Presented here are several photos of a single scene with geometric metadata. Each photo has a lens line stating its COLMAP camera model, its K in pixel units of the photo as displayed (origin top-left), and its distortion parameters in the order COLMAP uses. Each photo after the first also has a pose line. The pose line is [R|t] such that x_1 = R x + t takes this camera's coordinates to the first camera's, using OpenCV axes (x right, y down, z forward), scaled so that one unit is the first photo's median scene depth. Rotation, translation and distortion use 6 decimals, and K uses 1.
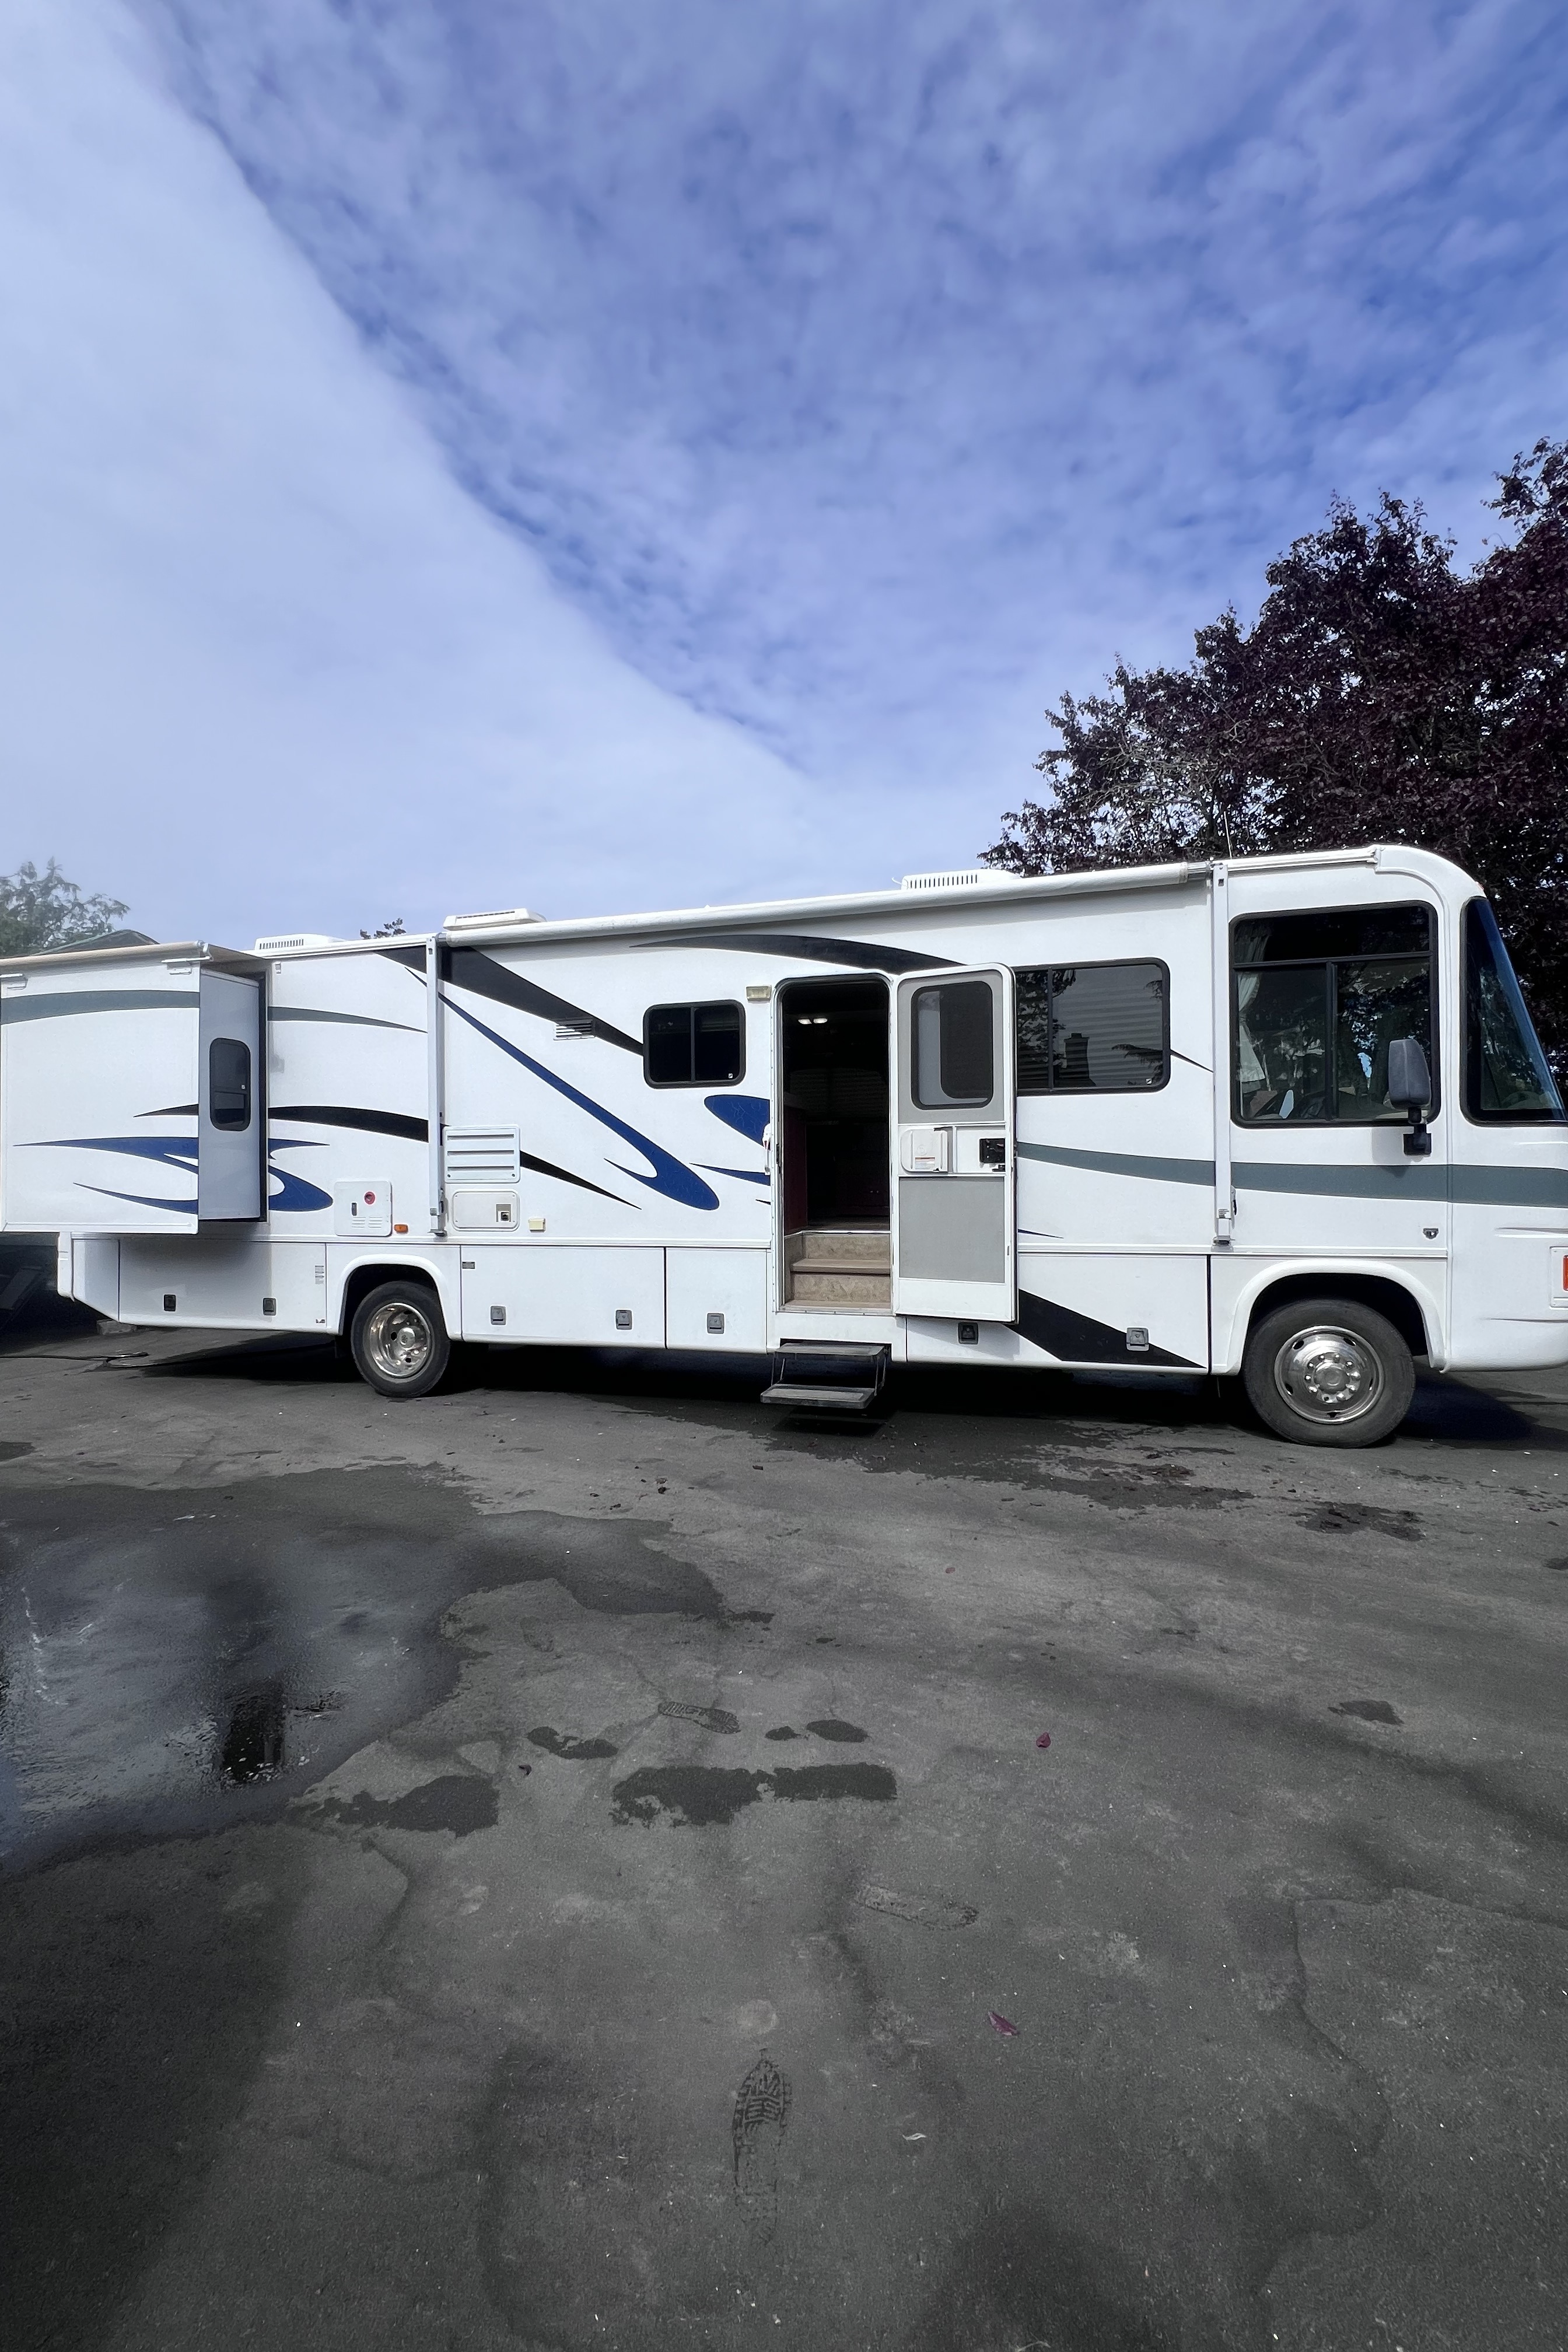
lens RADIAL K [[958.1, 0, 784.0], [0, 958.1, 1176.0], [0, 0, 1]] dist [-0.000251, 0.000492]
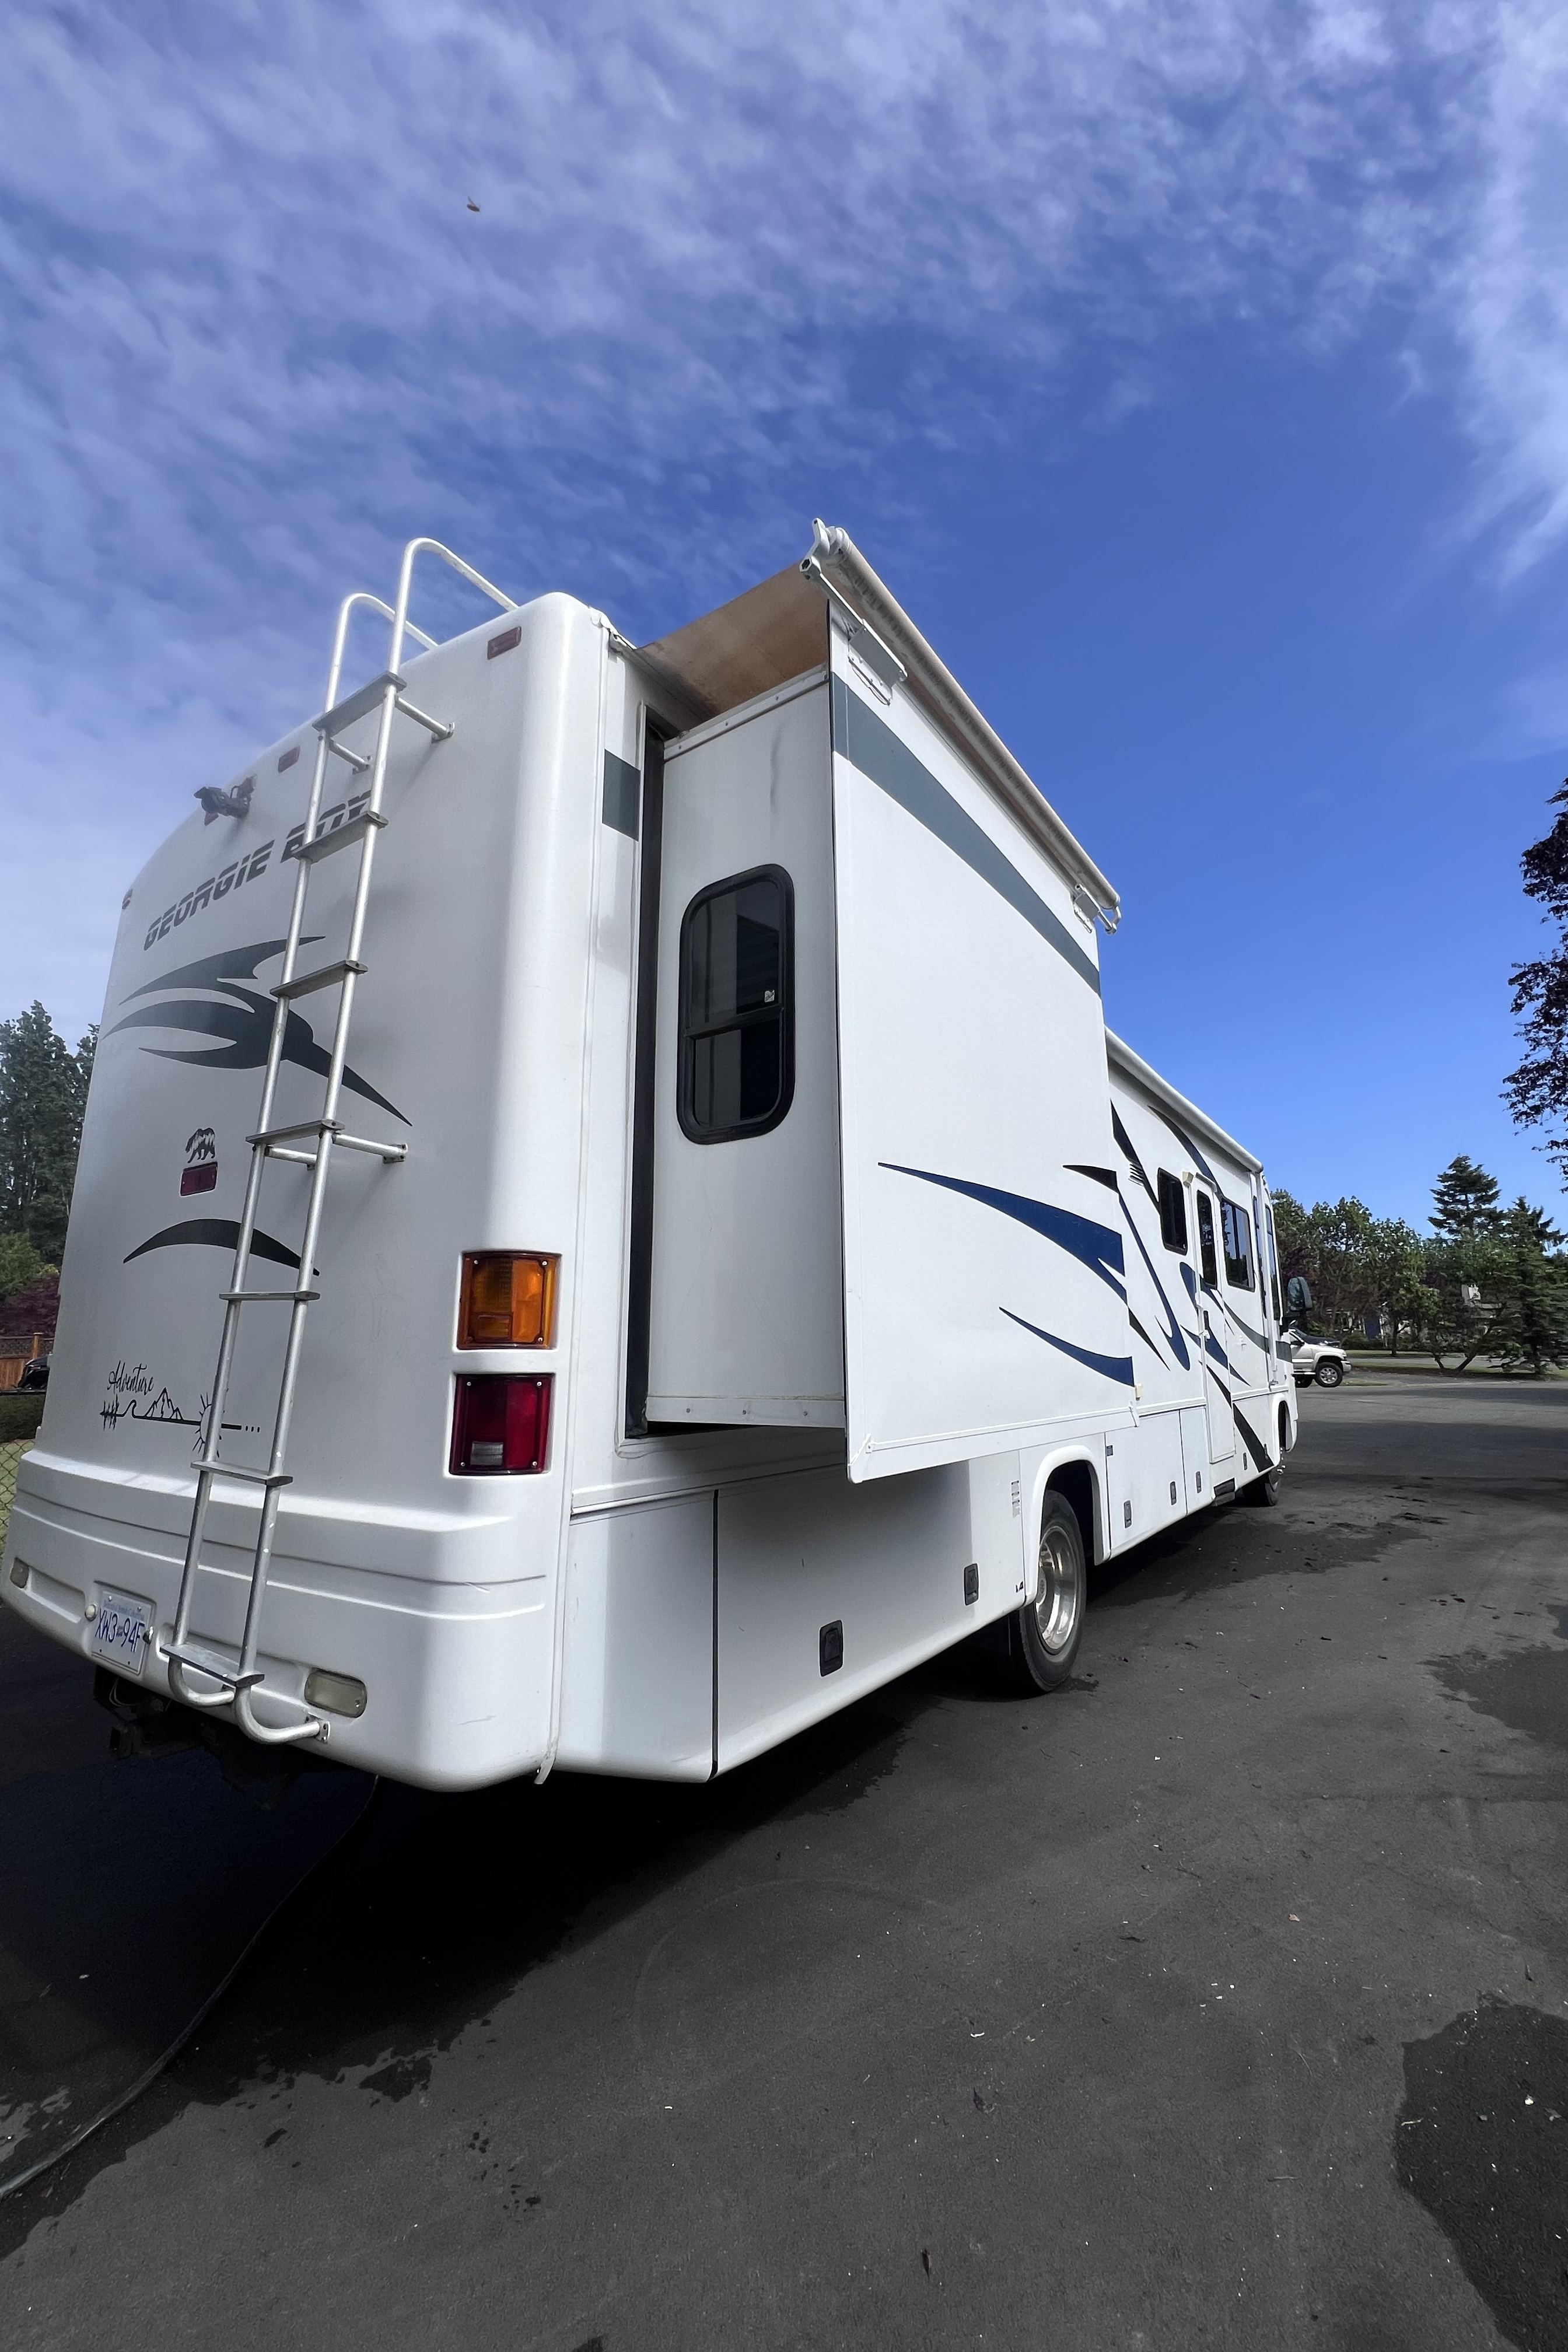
lens RADIAL K [[994.6, 0, 780.2], [0, 994.6, 1239.1], [0, 0, 1]] dist [-0.001023, -0.000222]
pose [[0.319113, 0.122808, 0.939726, -1.373947], [0.001348, 0.991509, -0.130032, 0.039971], [-0.947716, 0.042761, 0.316238, 1.210147]]
